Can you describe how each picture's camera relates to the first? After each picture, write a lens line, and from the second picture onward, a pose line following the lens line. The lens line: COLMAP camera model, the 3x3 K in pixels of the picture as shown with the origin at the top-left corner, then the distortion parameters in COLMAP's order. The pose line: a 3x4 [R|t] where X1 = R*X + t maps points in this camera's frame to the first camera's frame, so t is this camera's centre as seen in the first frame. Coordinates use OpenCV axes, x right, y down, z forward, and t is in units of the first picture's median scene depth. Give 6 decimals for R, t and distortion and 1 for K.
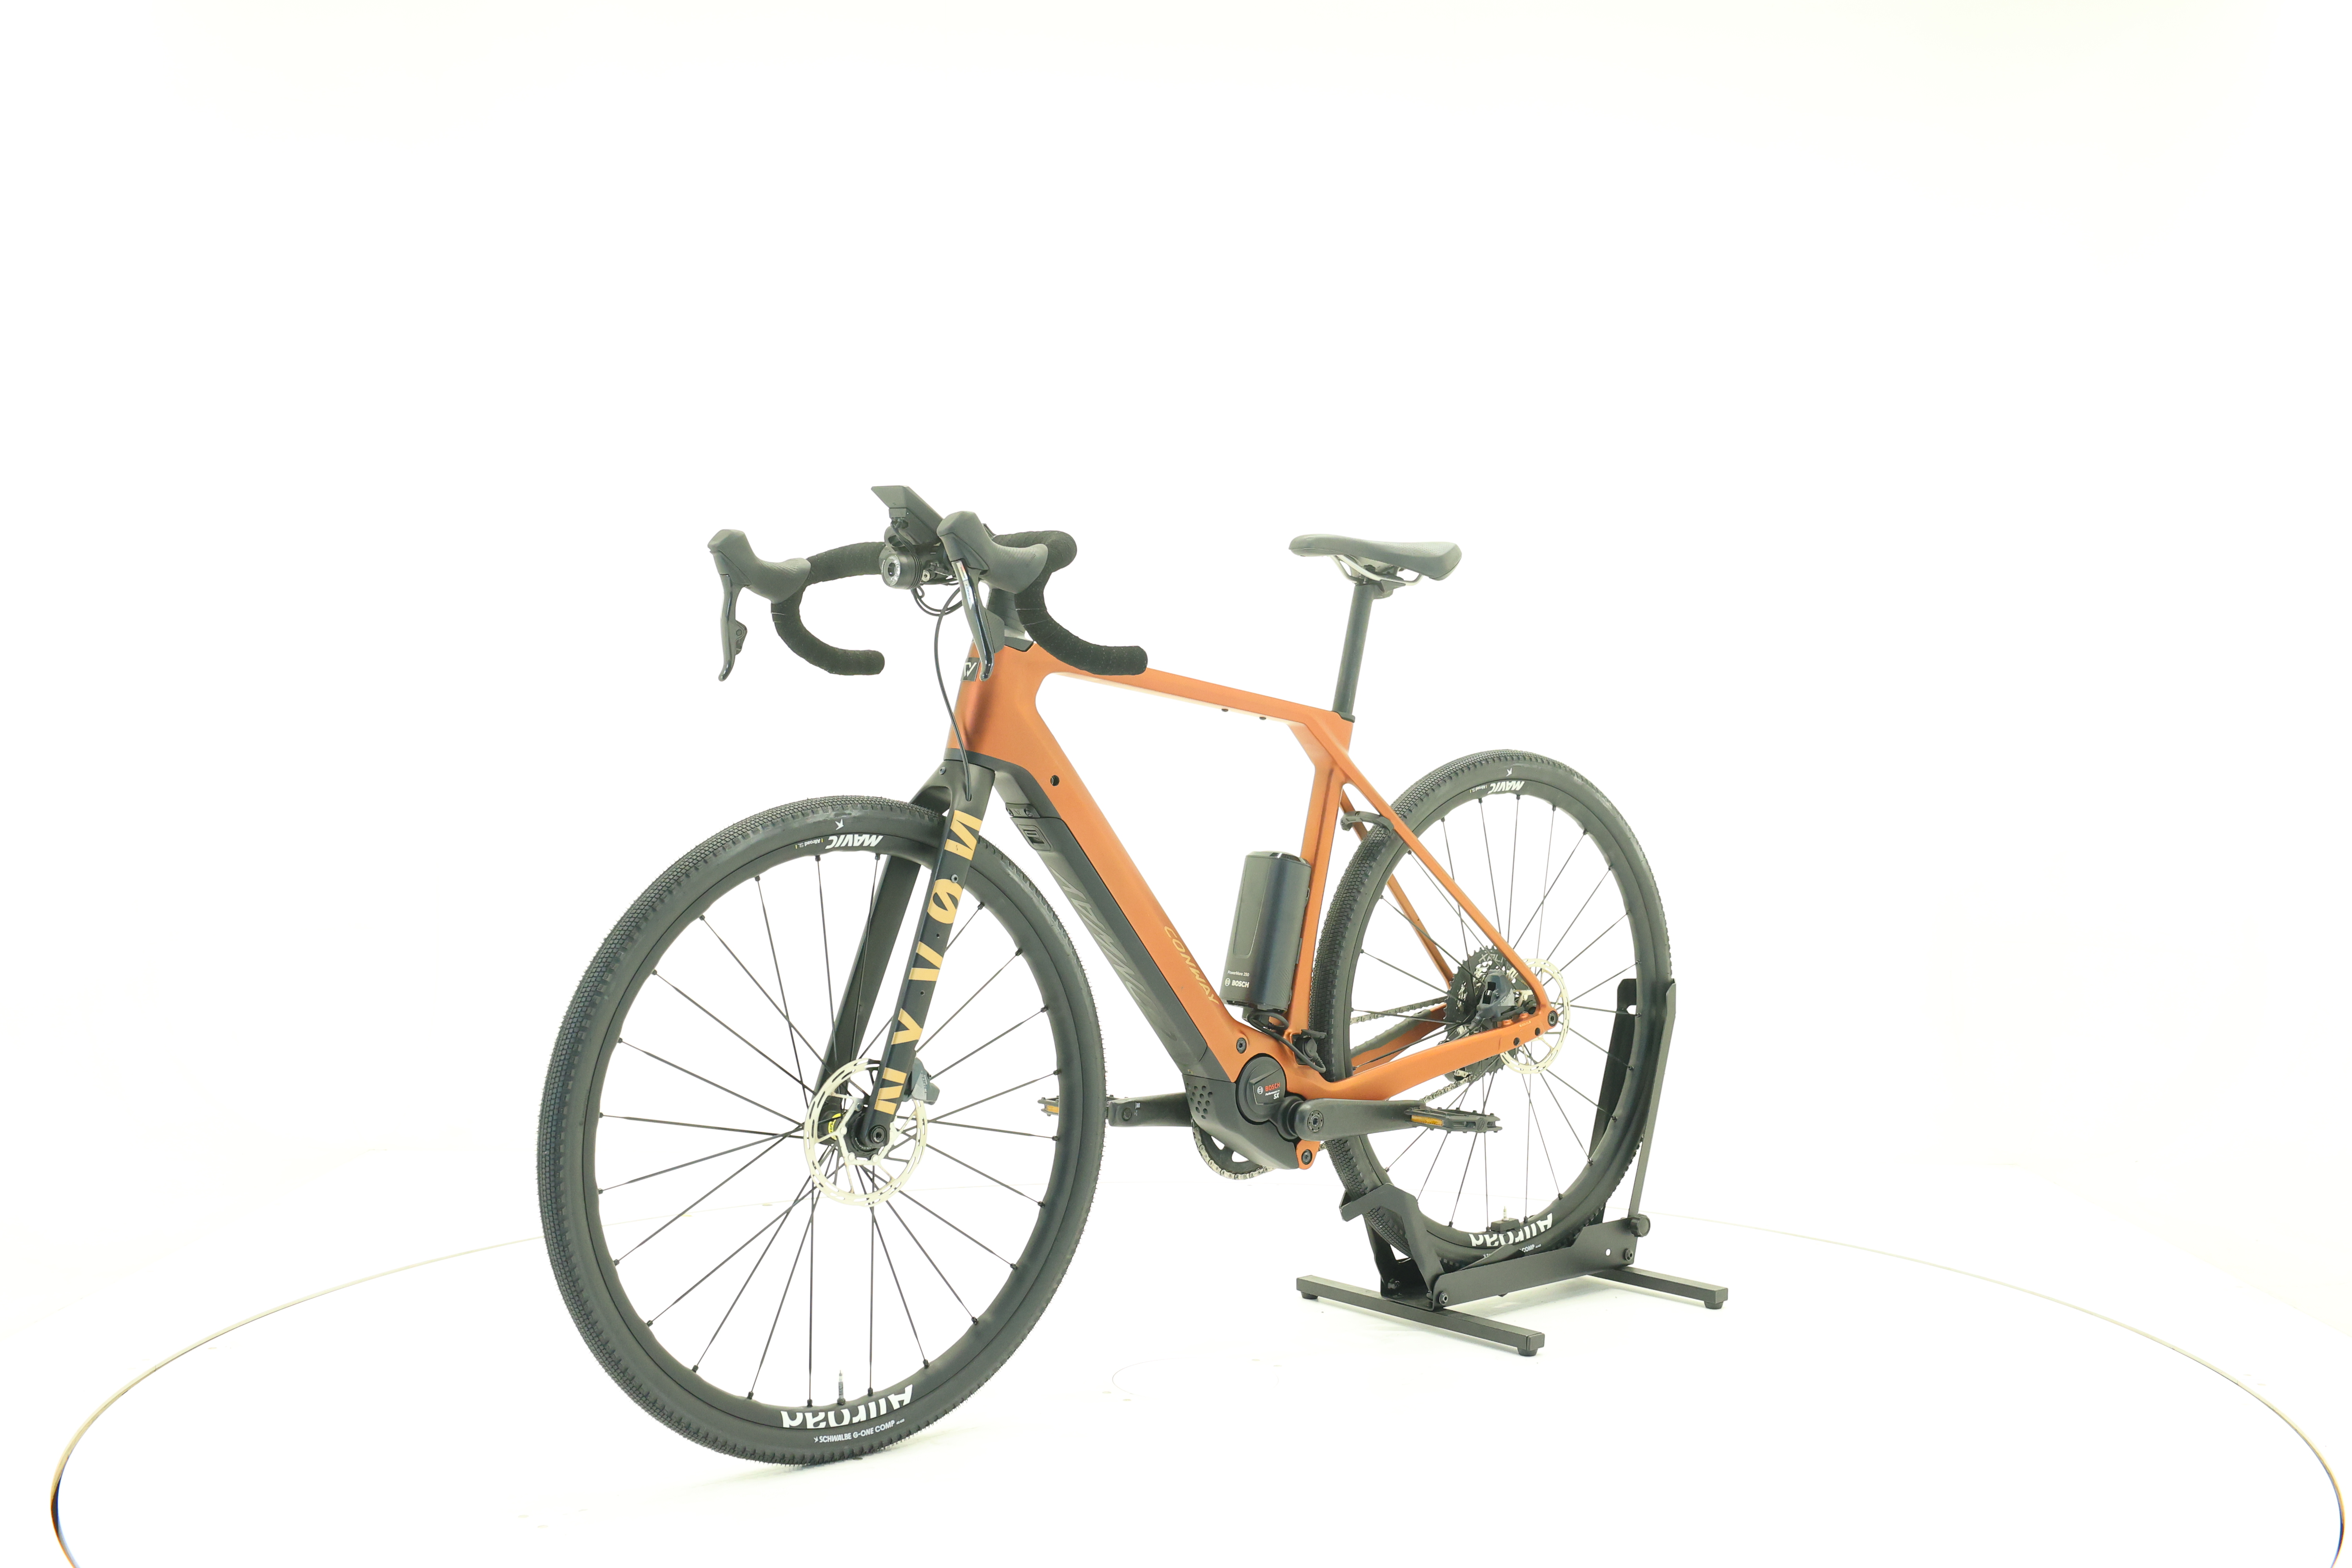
lens RADIAL K [[2605.8, 0, 1177.9], [0, 2605.8, 915.6], [0, 0, 1]] dist [0.180250, -0.001464]
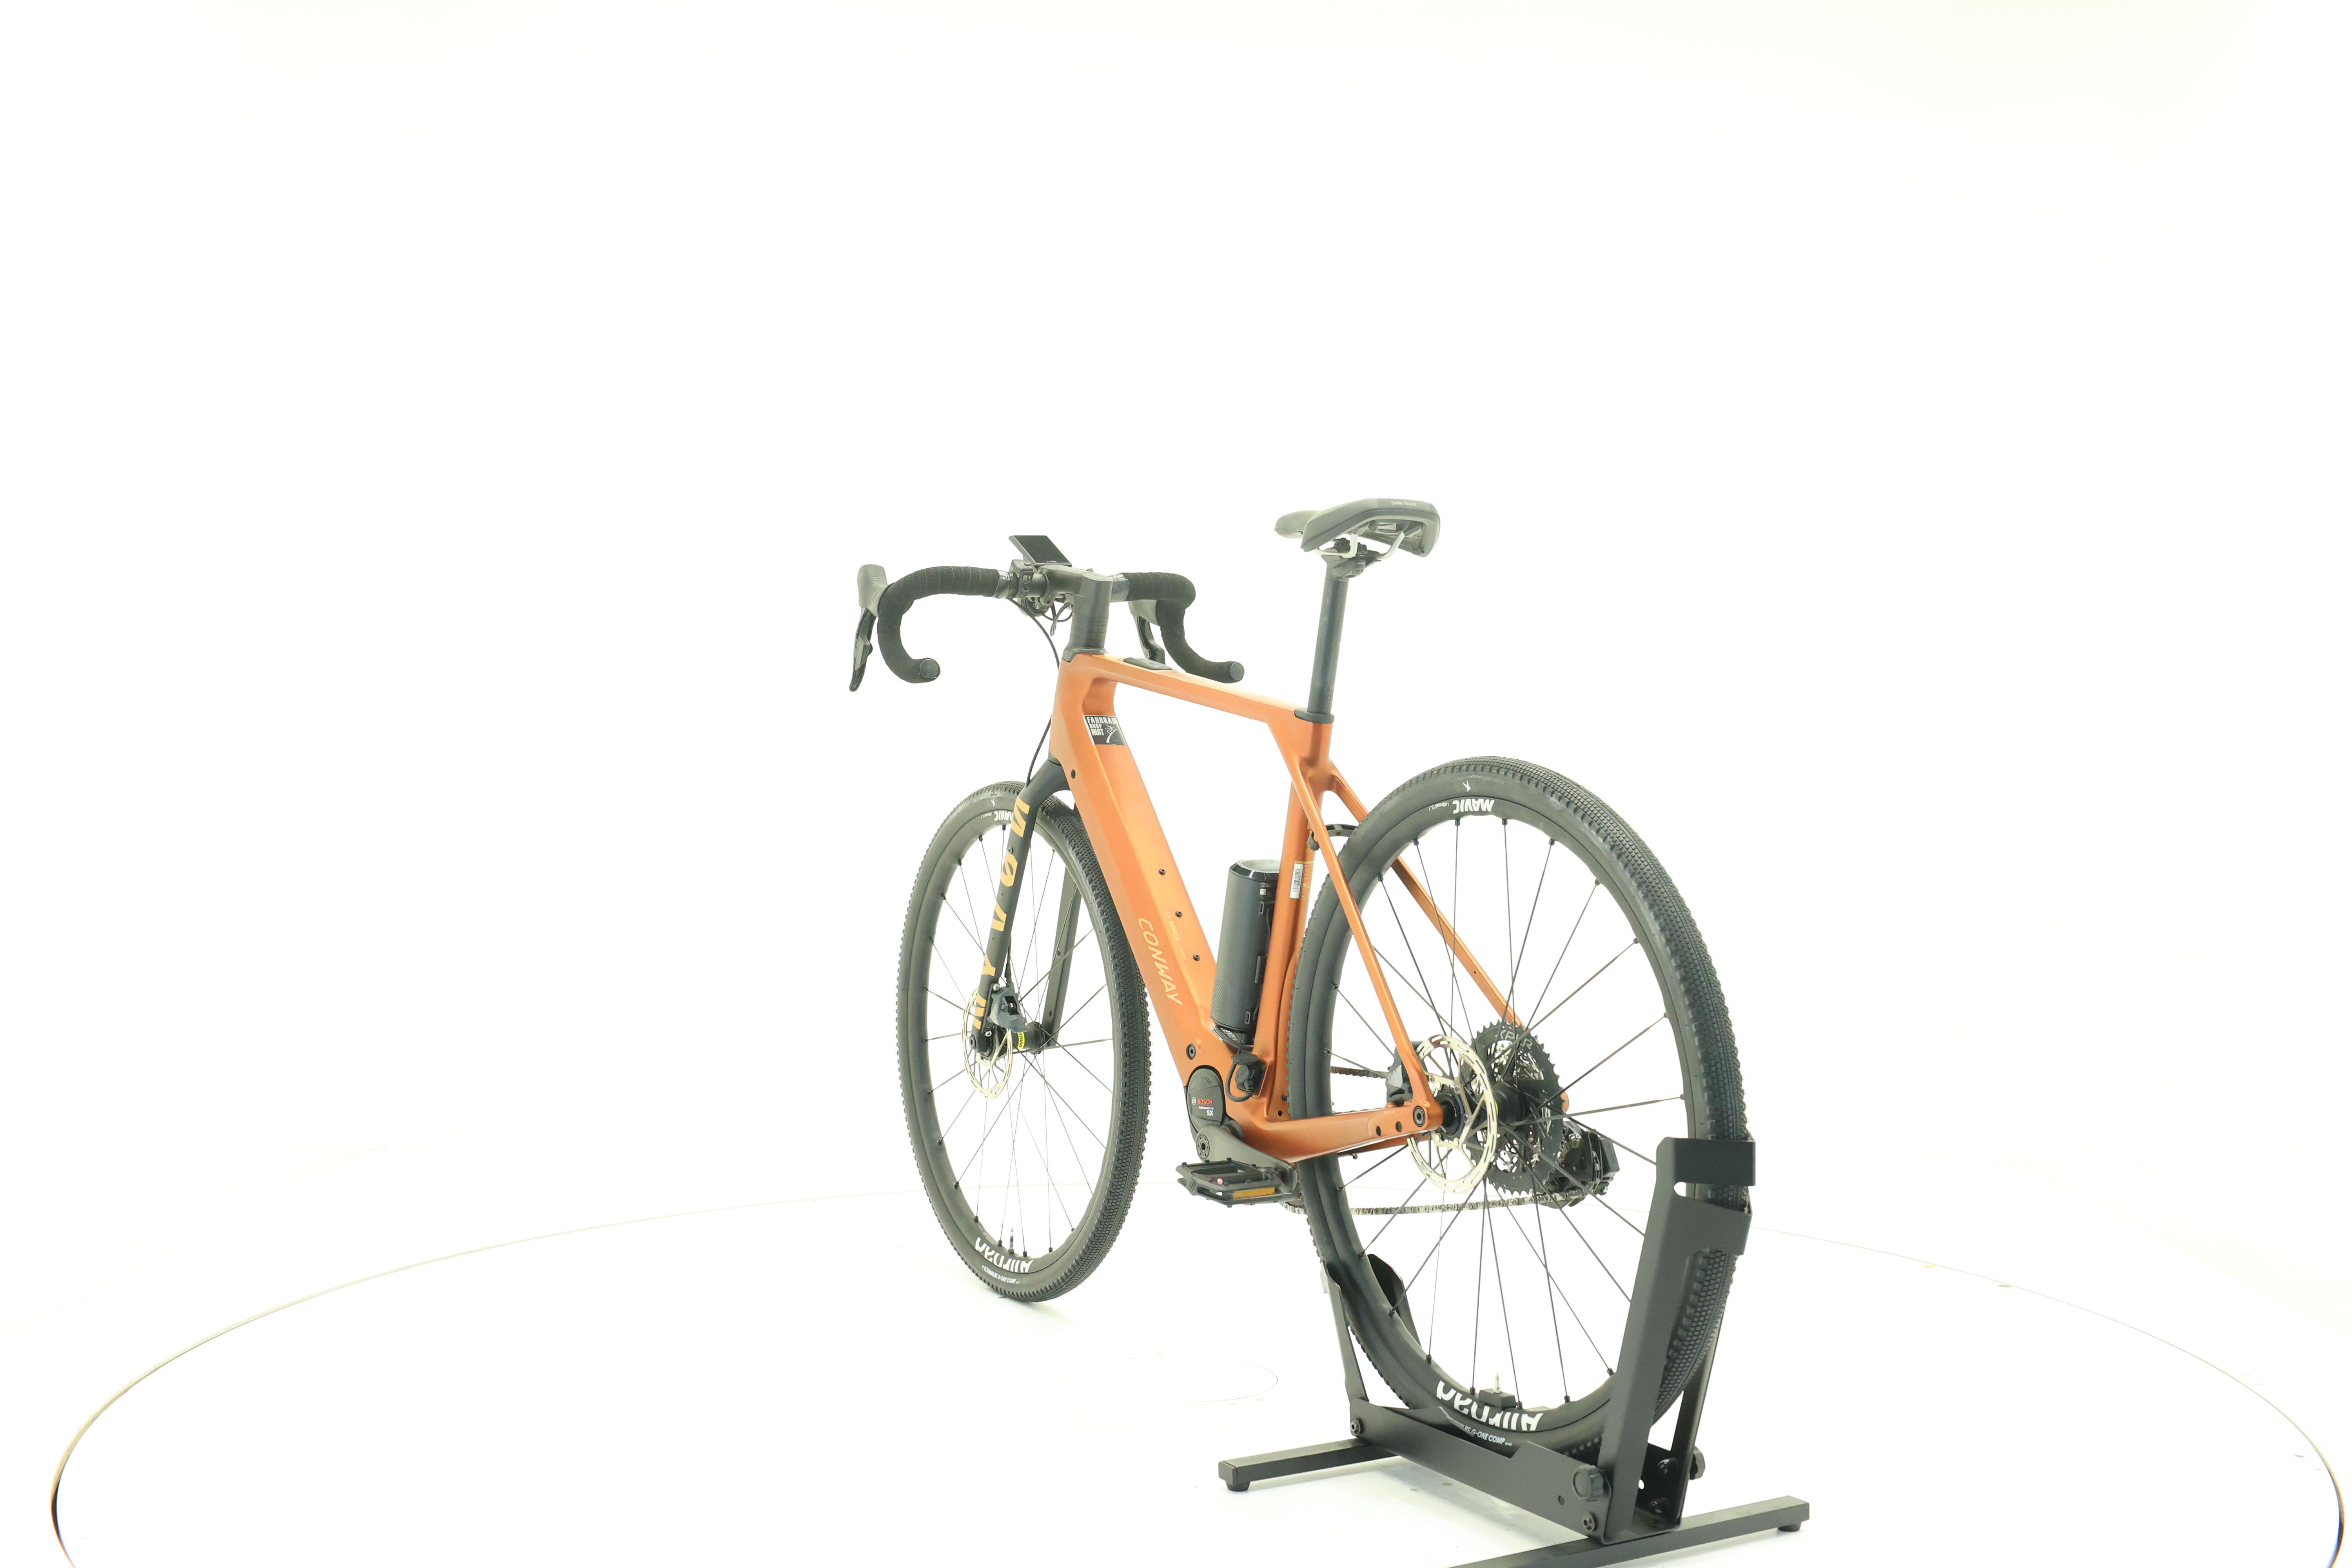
lens RADIAL K [[2519.6, 0, 1176.0], [0, 2519.6, 784.0], [0, 0, 1]] dist [-0.118992, -0.001566]
pose [[-0.224343, 0.033830, -0.973923, 1.029244], [-0.053432, 0.997467, 0.046956, -0.103628], [0.973044, 0.062573, -0.221967, 1.319422]]
